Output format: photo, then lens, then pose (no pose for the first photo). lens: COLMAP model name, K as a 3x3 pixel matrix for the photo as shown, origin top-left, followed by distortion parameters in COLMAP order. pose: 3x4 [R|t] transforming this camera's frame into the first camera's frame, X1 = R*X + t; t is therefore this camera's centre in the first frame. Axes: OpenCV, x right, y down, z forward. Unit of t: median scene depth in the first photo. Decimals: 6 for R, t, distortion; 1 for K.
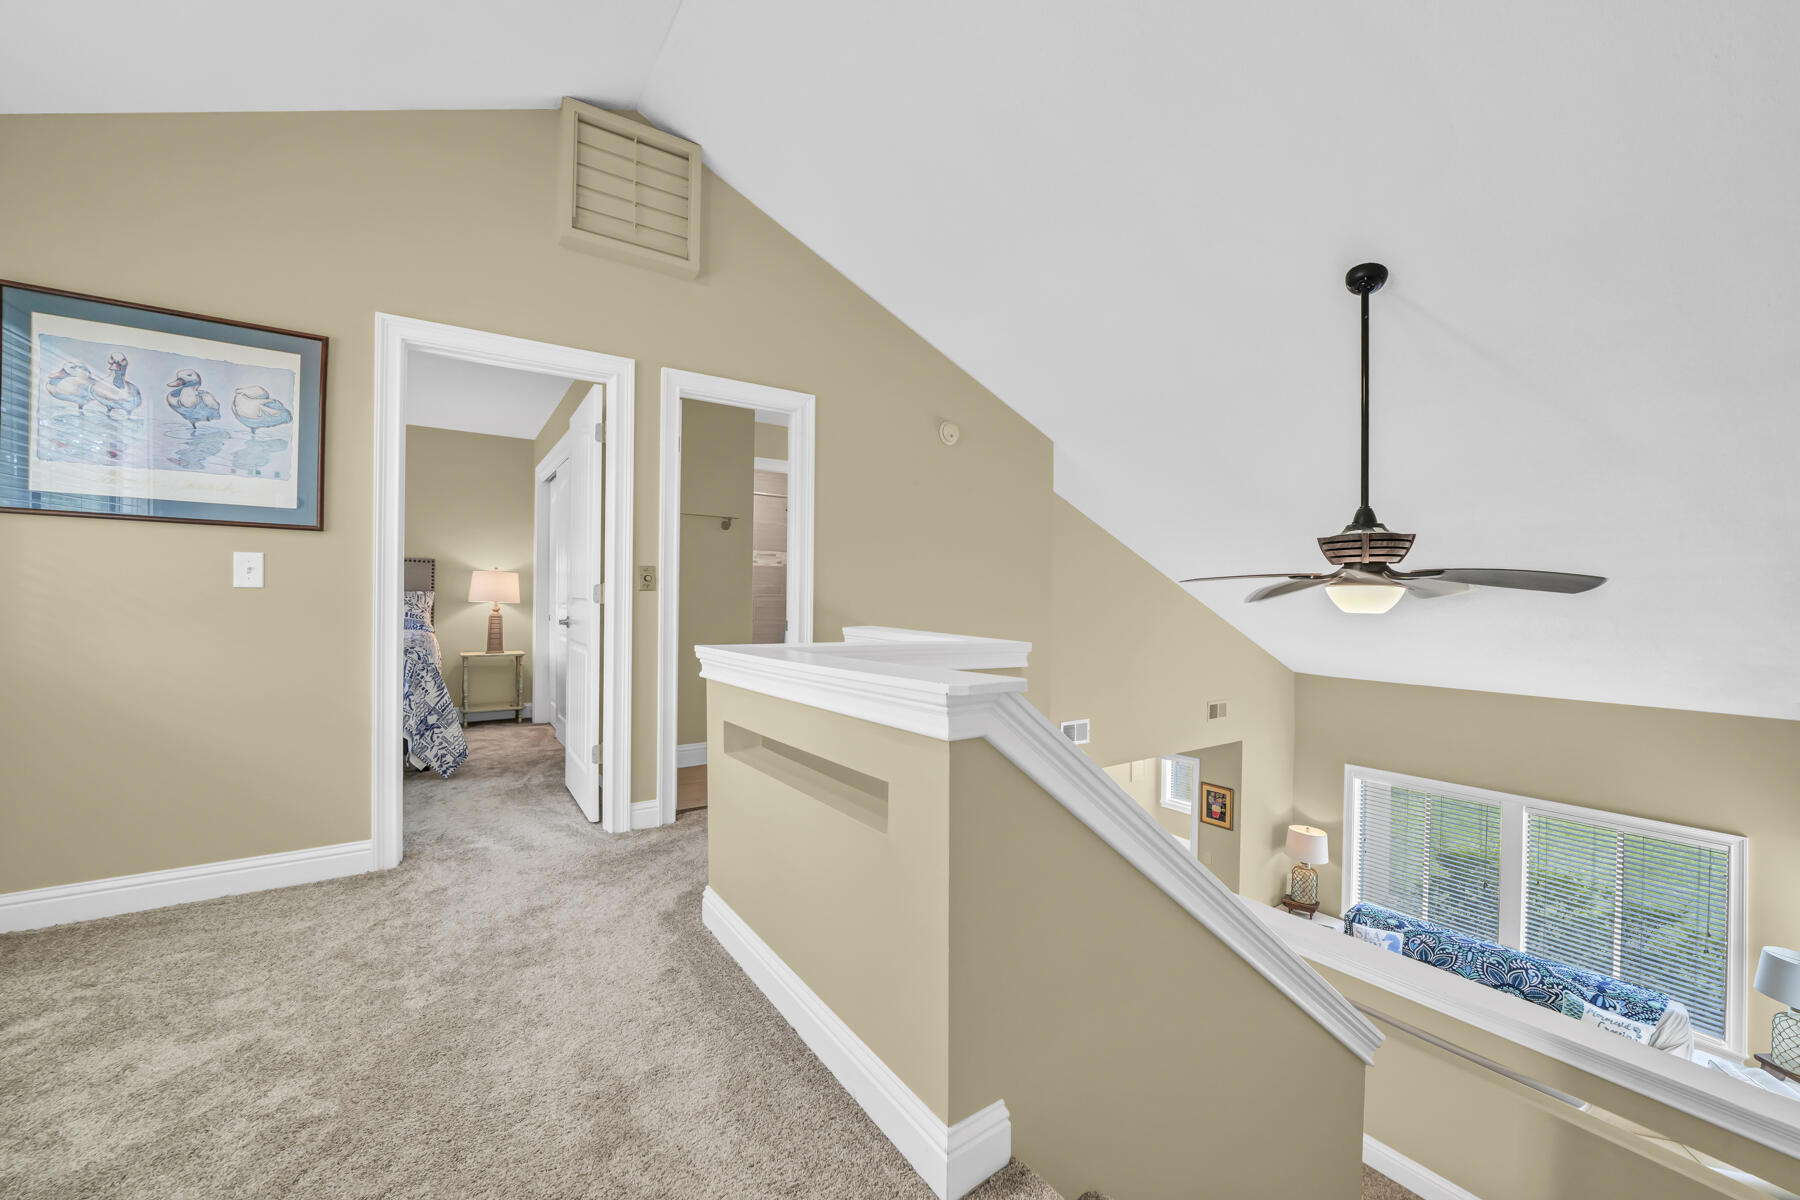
lens RADIAL K [[701.3, 0, 903.7], [0, 701.3, 597.9], [0, 0, 1]] dist [-0.012606, -0.000086]
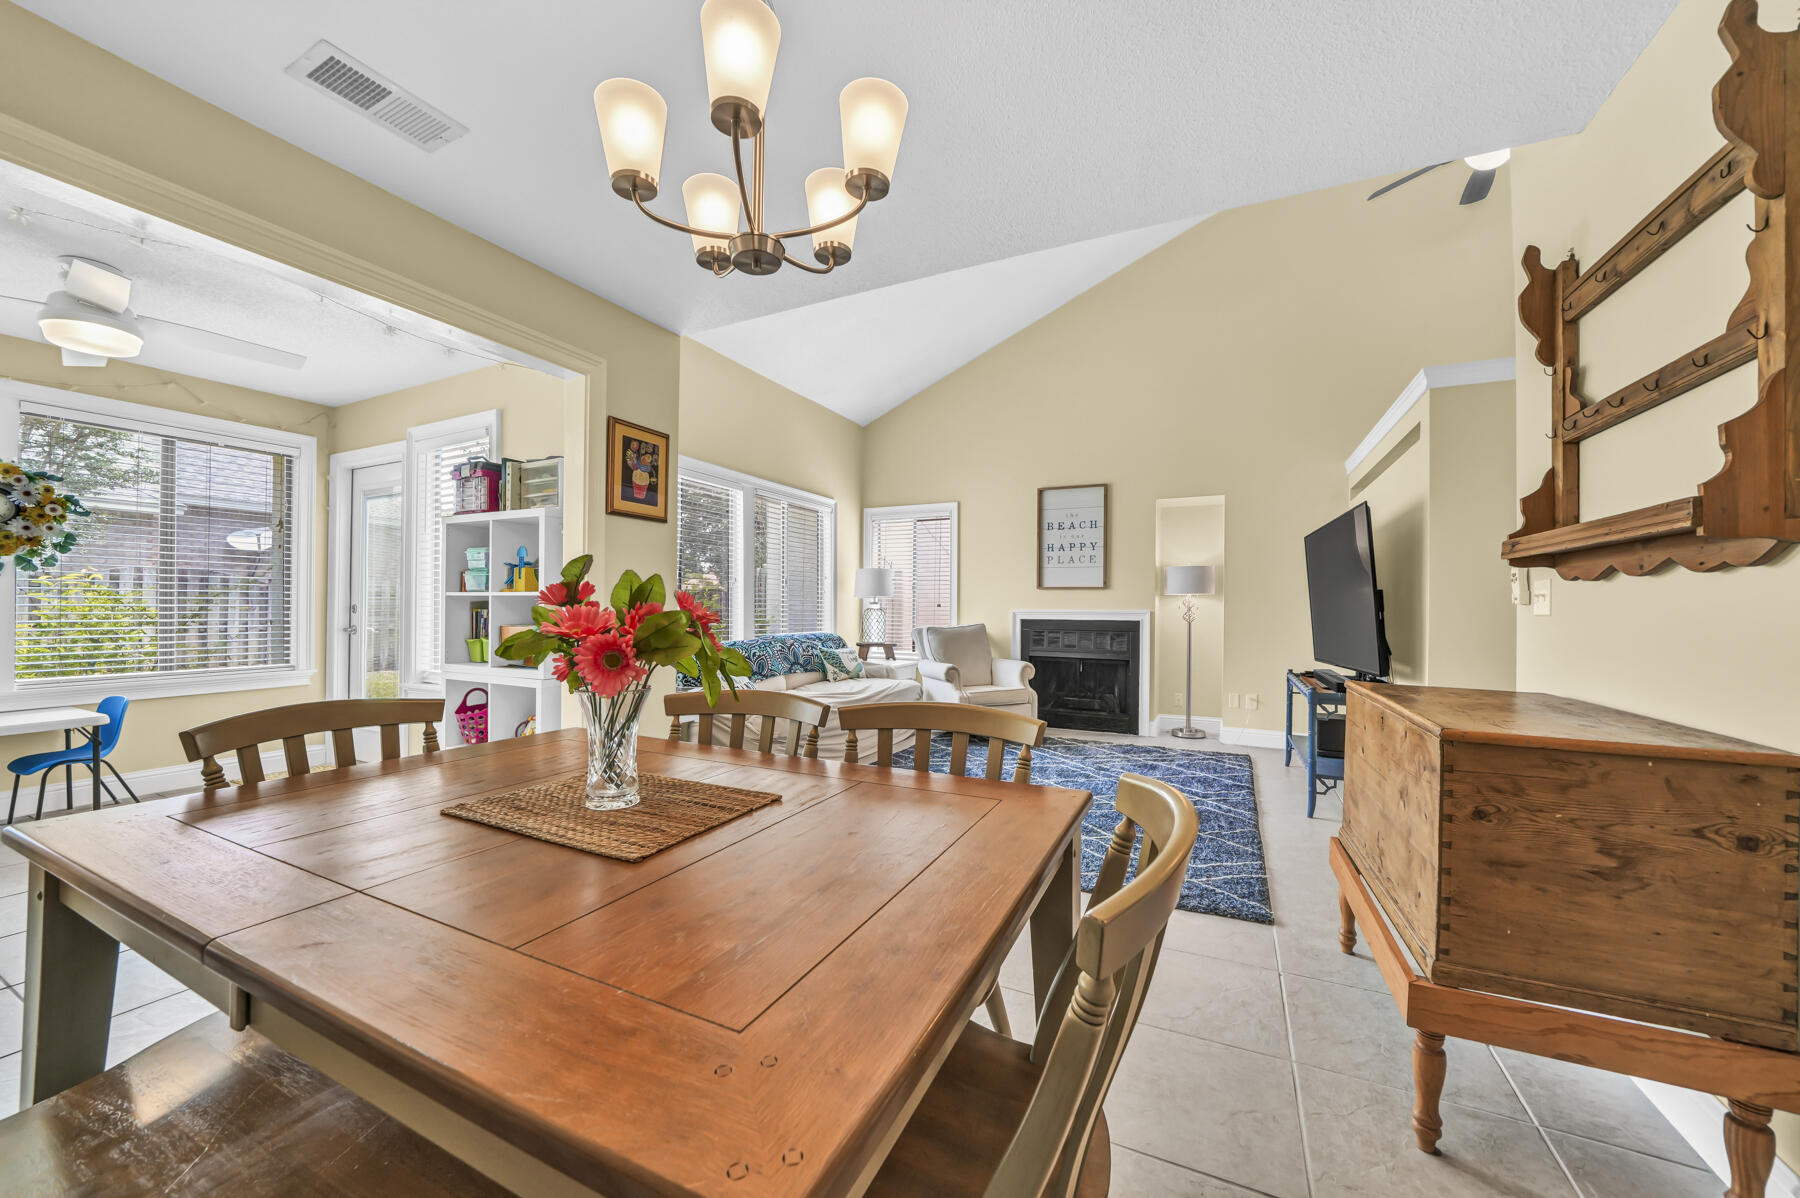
lens RADIAL K [[668.4, 0, 887.1], [0, 668.4, 604.7], [0, 0, 1]] dist [-0.012324, -0.000055]
pose [[-0.471944, -0.009651, 0.881576, -0.001751], [-0.010526, 0.999930, 0.005312, 0.381404], [-0.881566, -0.006772, -0.472013, 1.070843]]
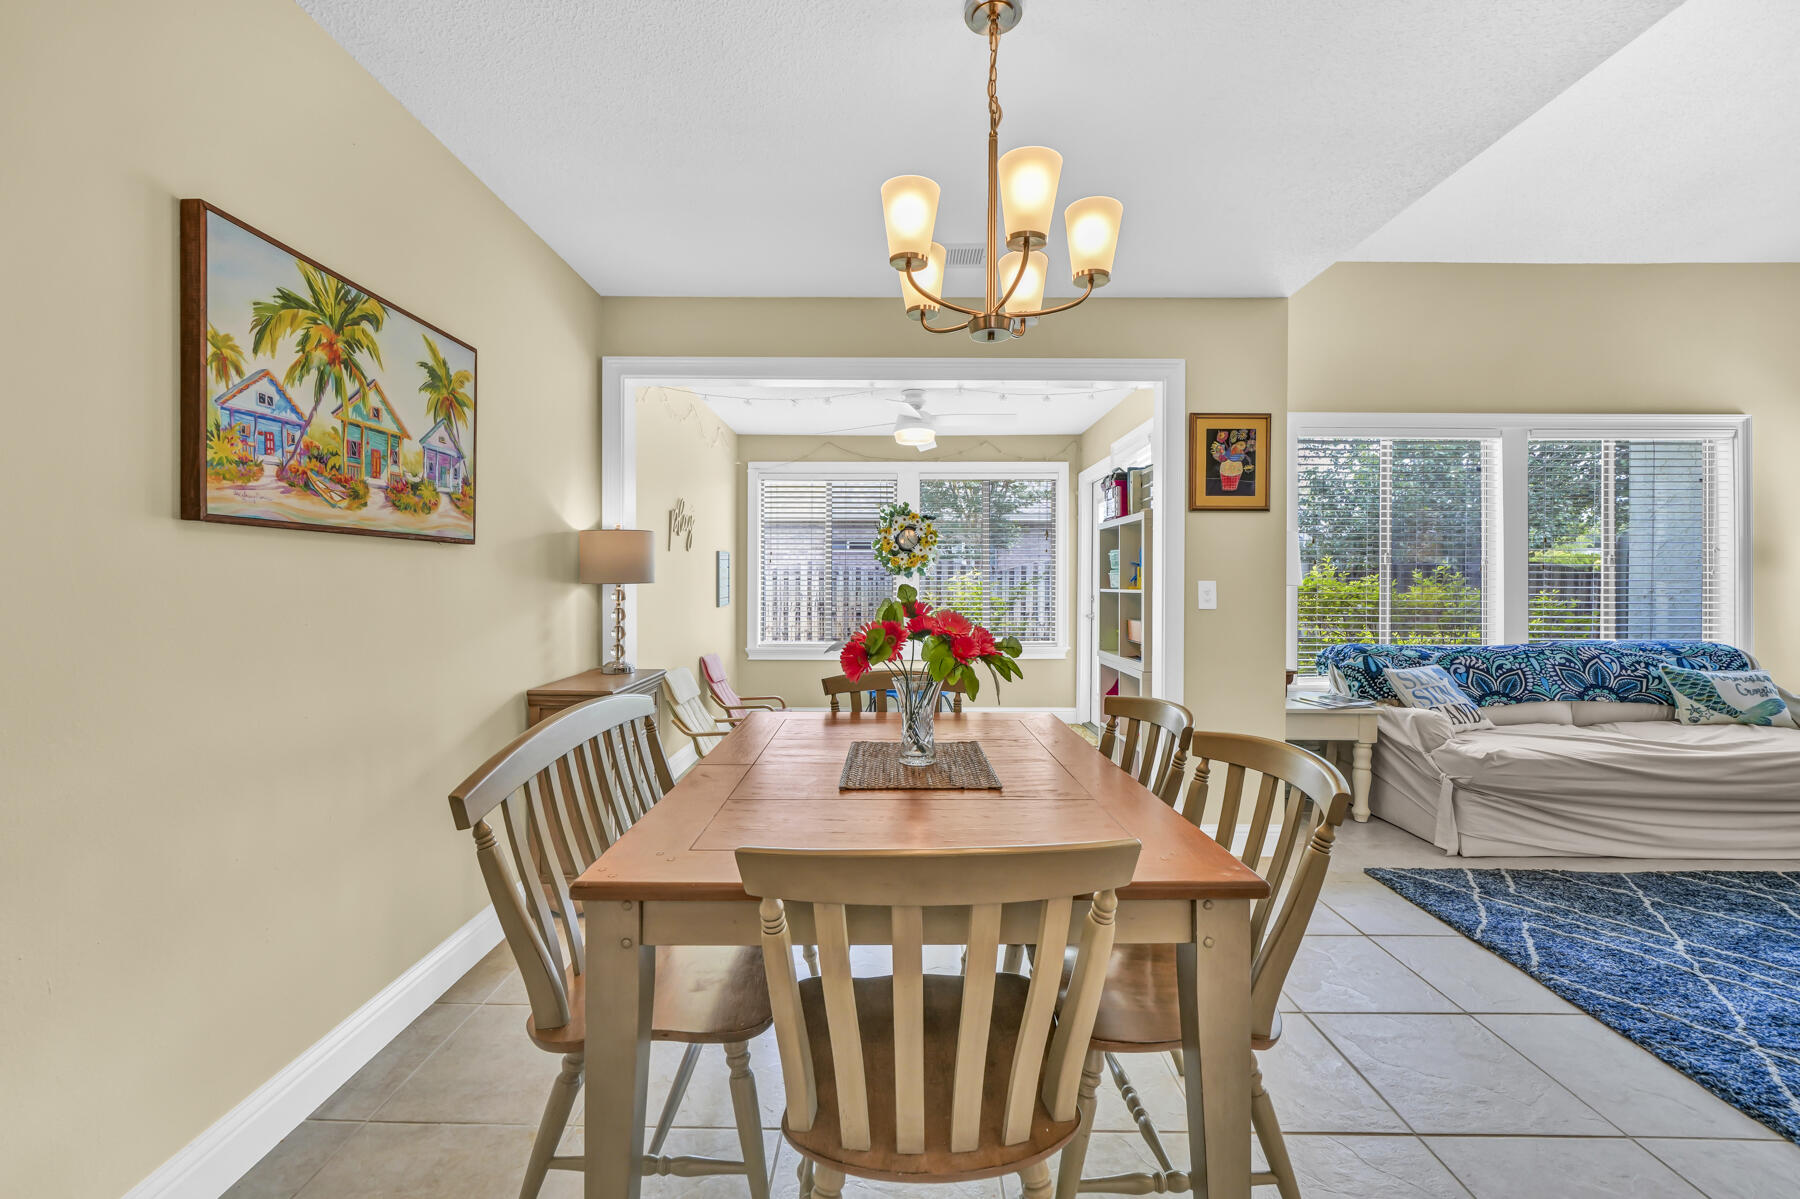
lens RADIAL K [[746.4, 0, 895.7], [0, 746.4, 585.6], [0, 0, 1]] dist [-0.004713, -0.000489]
pose [[0.574095, -0.011335, 0.818710, -0.037346], [0.006334, 0.999936, 0.009403, 0.369567], [-0.818764, -0.000212, 0.574130, 0.915482]]
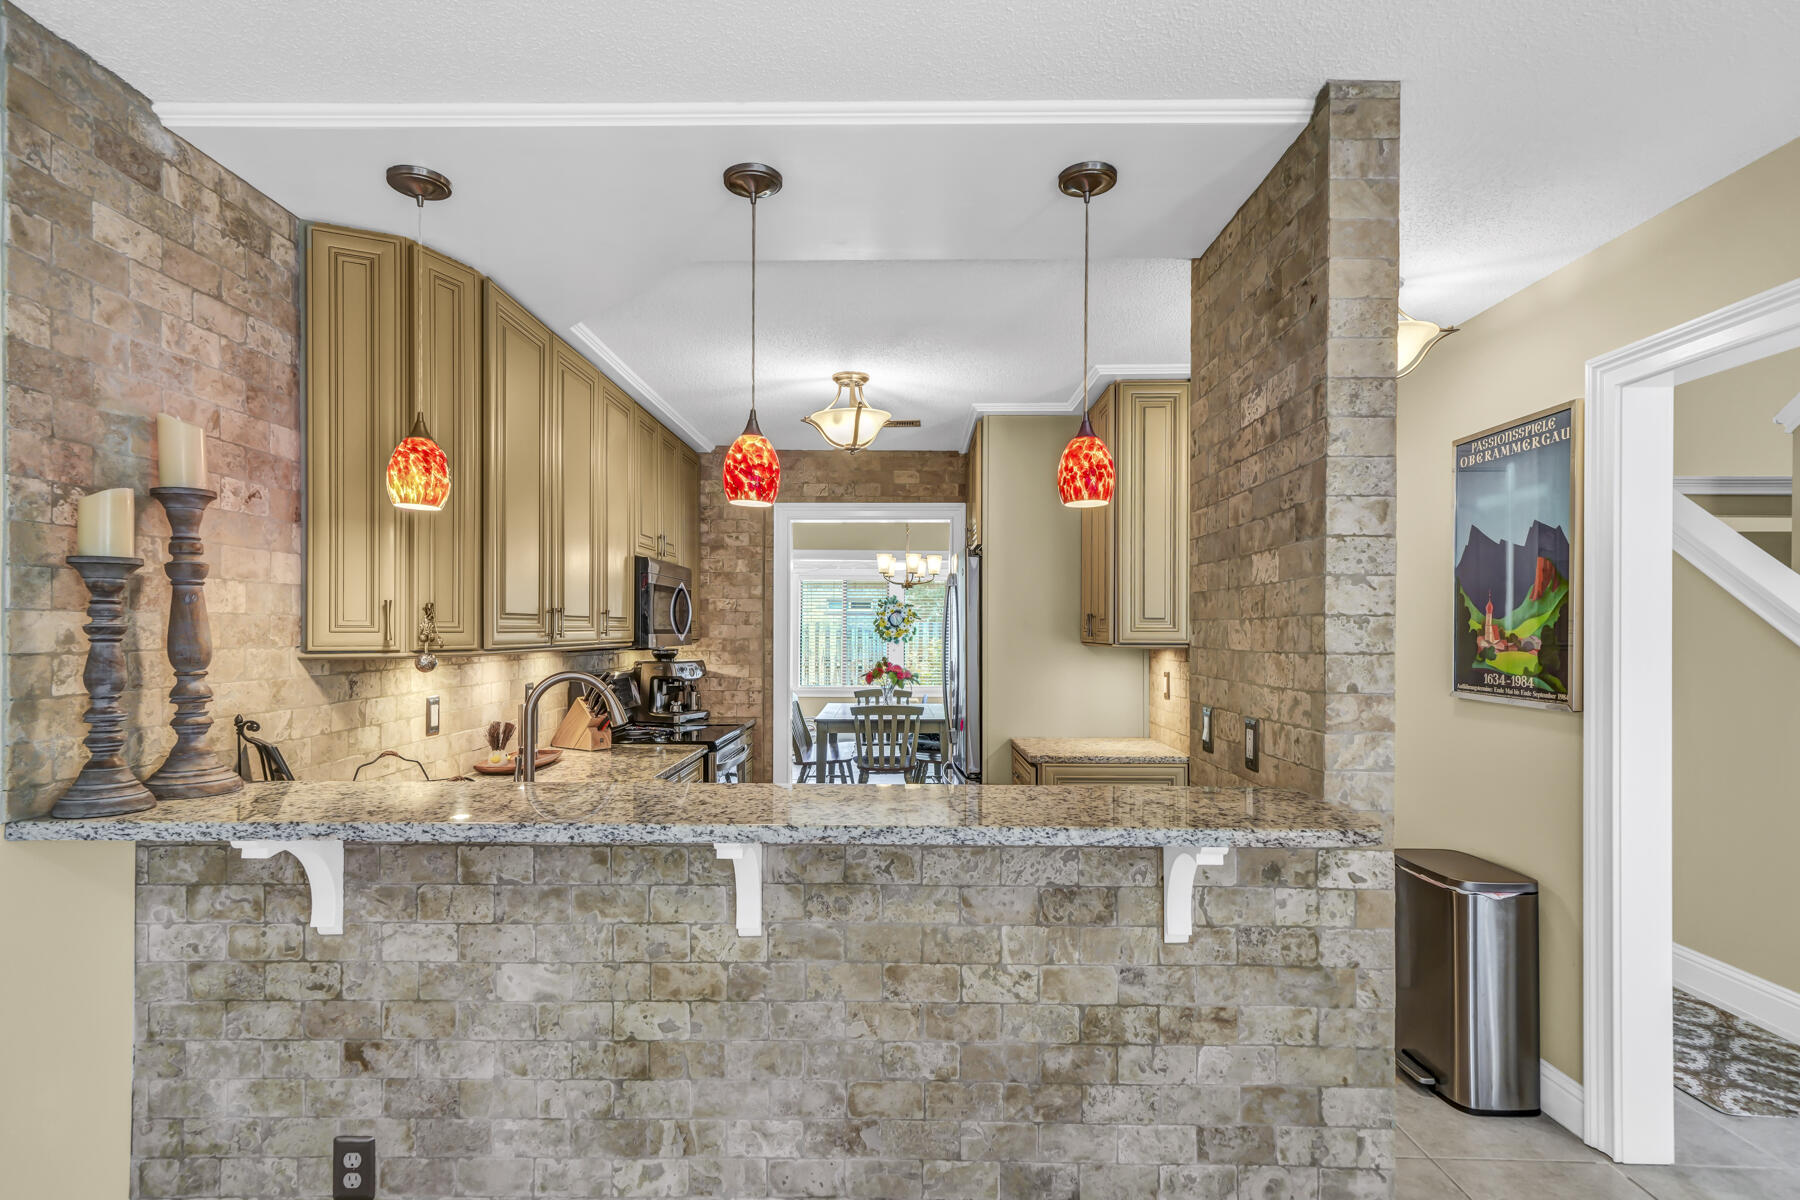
lens RADIAL K [[880.5, 0, 883.9], [0, 880.5, 629.7], [0, 0, 1]] dist [0.013063, 0.002688]
pose [[0.587653, -0.005268, 0.809096, -0.625155], [0.005926, 0.999980, 0.002207, 0.339035], [-0.809091, 0.003498, 0.587673, 0.479653]]
